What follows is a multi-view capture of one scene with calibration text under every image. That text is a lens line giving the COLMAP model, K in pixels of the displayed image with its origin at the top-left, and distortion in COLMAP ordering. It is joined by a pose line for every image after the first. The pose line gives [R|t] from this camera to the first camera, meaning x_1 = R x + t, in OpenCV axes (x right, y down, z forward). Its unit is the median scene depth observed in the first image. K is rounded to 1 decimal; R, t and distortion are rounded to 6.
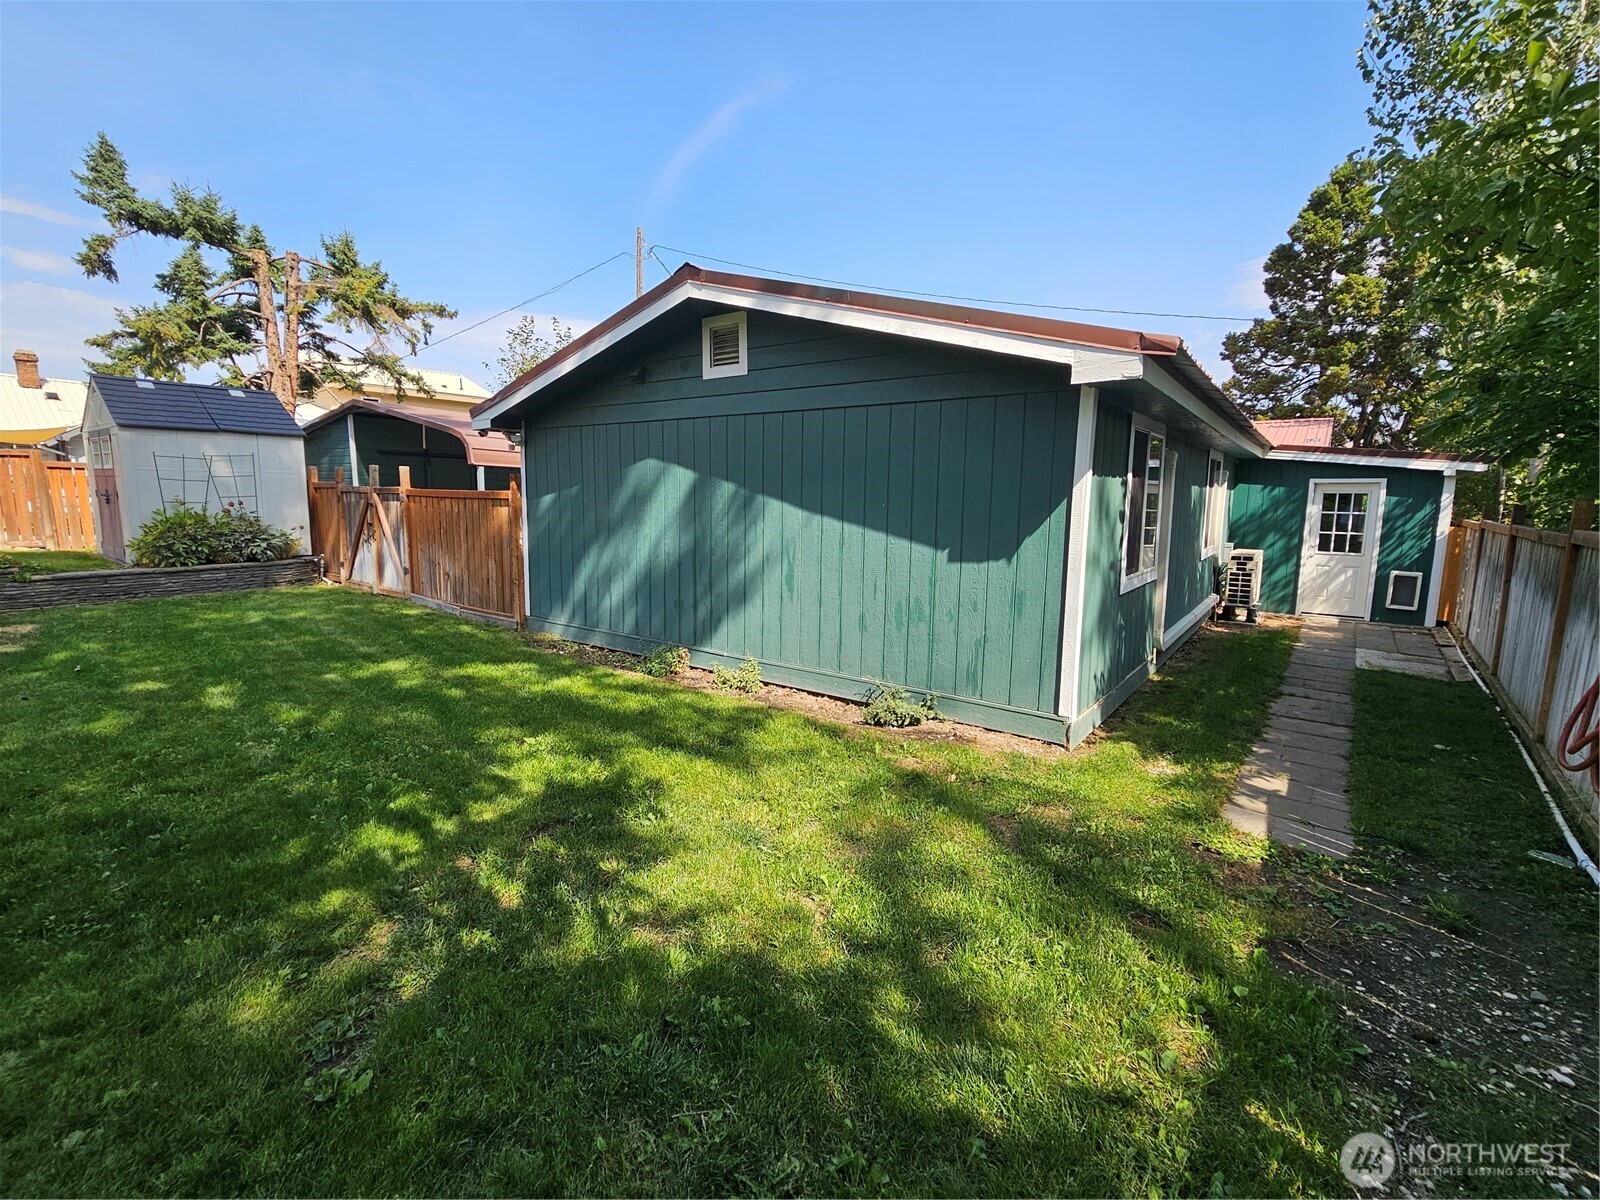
lens RADIAL K [[656.3, 0, 792.1], [0, 656.3, 583.1], [0, 0, 1]] dist [-0.001358, 0.002590]
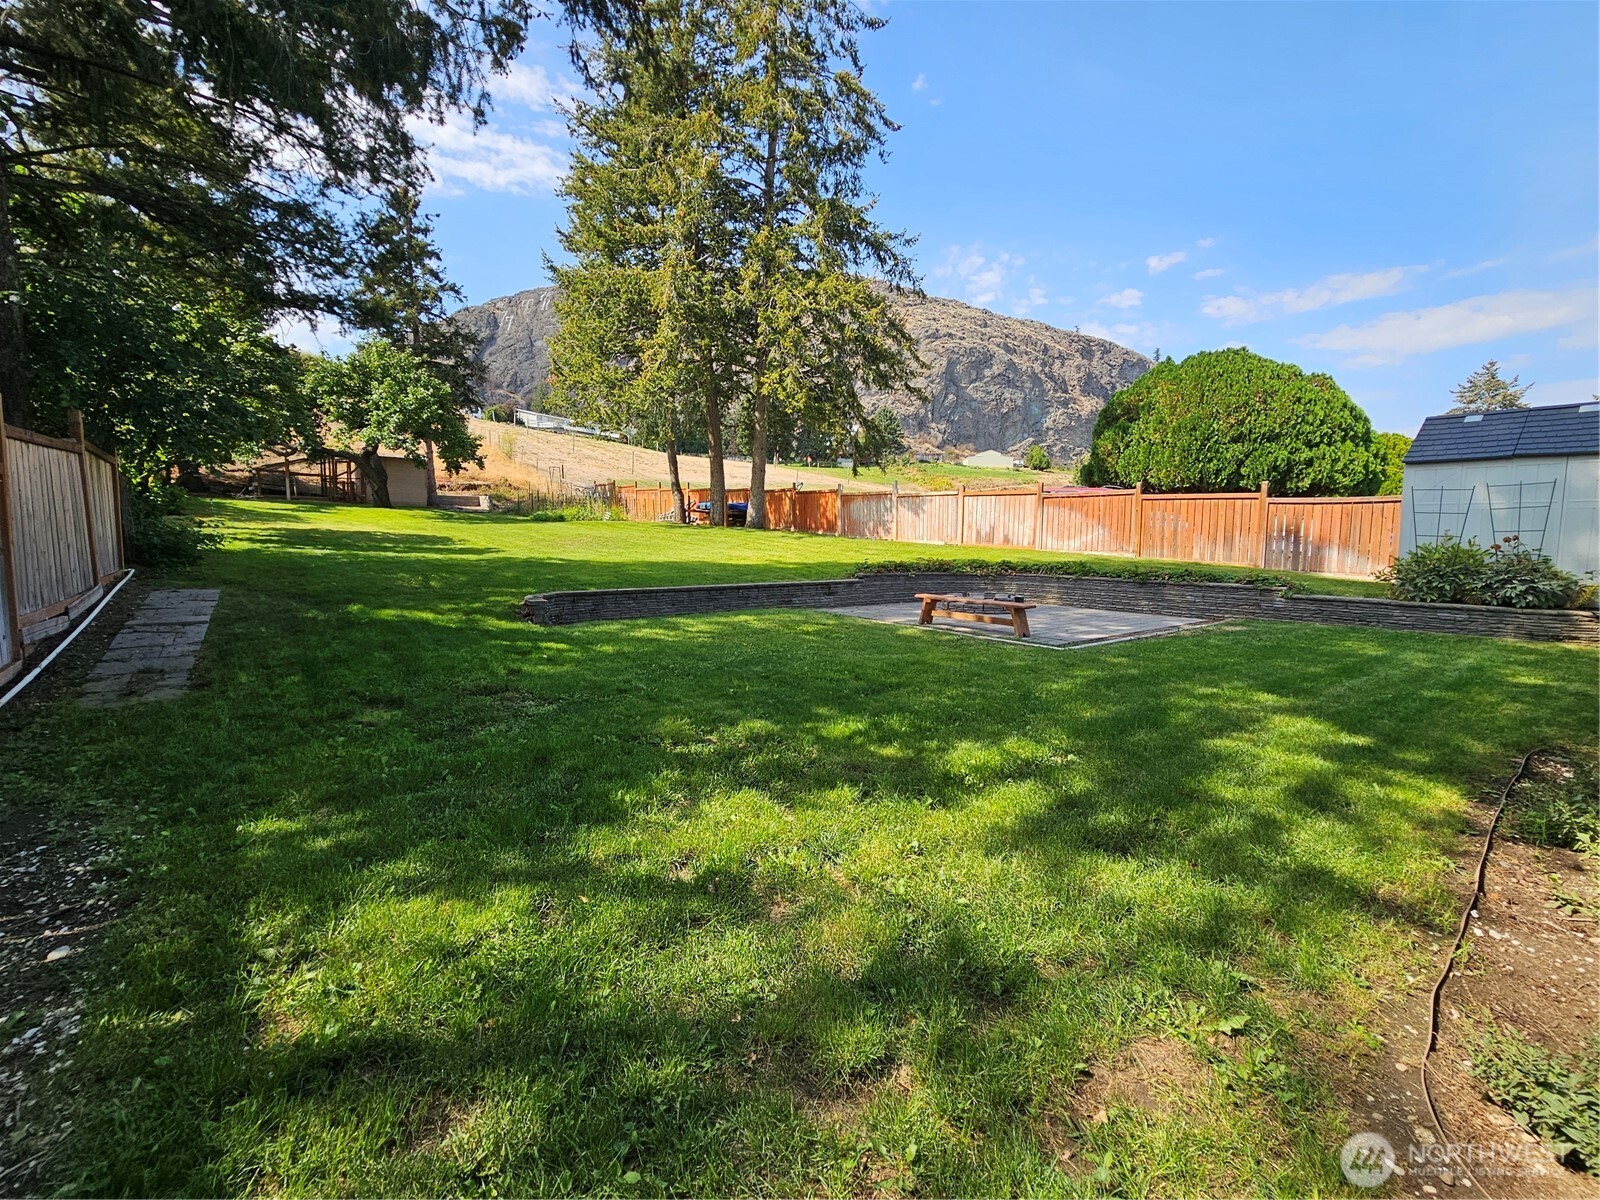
lens RADIAL K [[656.3, 0, 792.1], [0, 656.3, 599.0], [0, 0, 1]] dist [-0.001358, 0.002590]
pose [[-0.124722, 0.095413, -0.987593, 0.590129], [-0.140246, 0.983676, 0.112746, -0.032328], [0.982230, 0.152568, -0.109305, 0.731874]]
